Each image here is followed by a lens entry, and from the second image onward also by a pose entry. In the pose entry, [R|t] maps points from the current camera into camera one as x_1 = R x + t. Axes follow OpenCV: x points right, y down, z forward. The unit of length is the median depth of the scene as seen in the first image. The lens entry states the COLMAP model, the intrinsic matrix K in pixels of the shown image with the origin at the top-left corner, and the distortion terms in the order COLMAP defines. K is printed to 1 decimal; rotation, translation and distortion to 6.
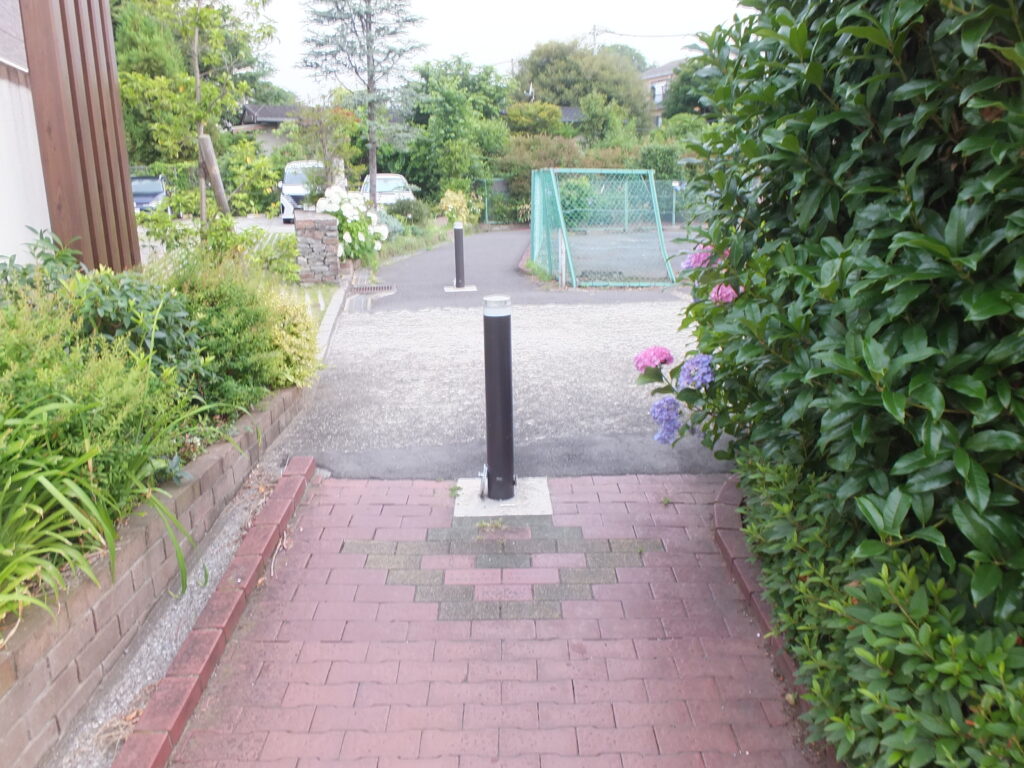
lens RADIAL K [[775.6, 0, 513.6], [0, 775.6, 377.7], [0, 0, 1]] dist [-0.026215, 0.009081]
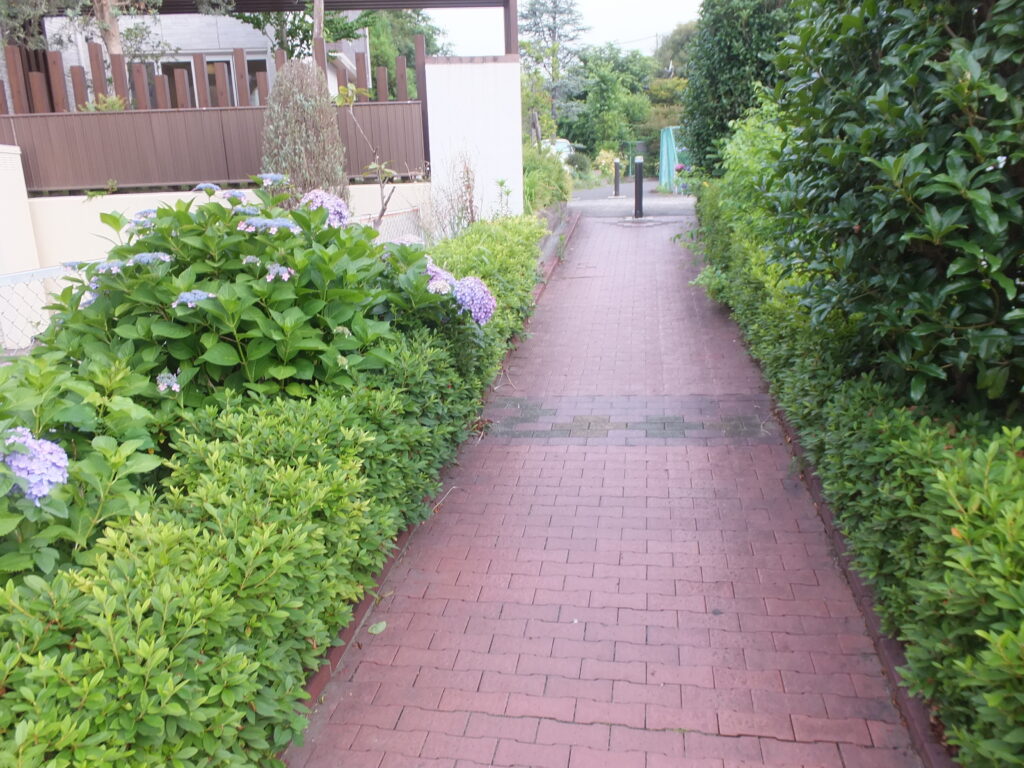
lens RADIAL K [[775.6, 0, 512.4], [0, 775.6, 380.8], [0, 0, 1]] dist [-0.026215, 0.009081]
pose [[0.984358, 0.033351, -0.172993, 0.006195], [-0.026787, 0.998835, 0.040140, 0.093855], [0.174130, -0.034878, 0.984105, -0.312139]]
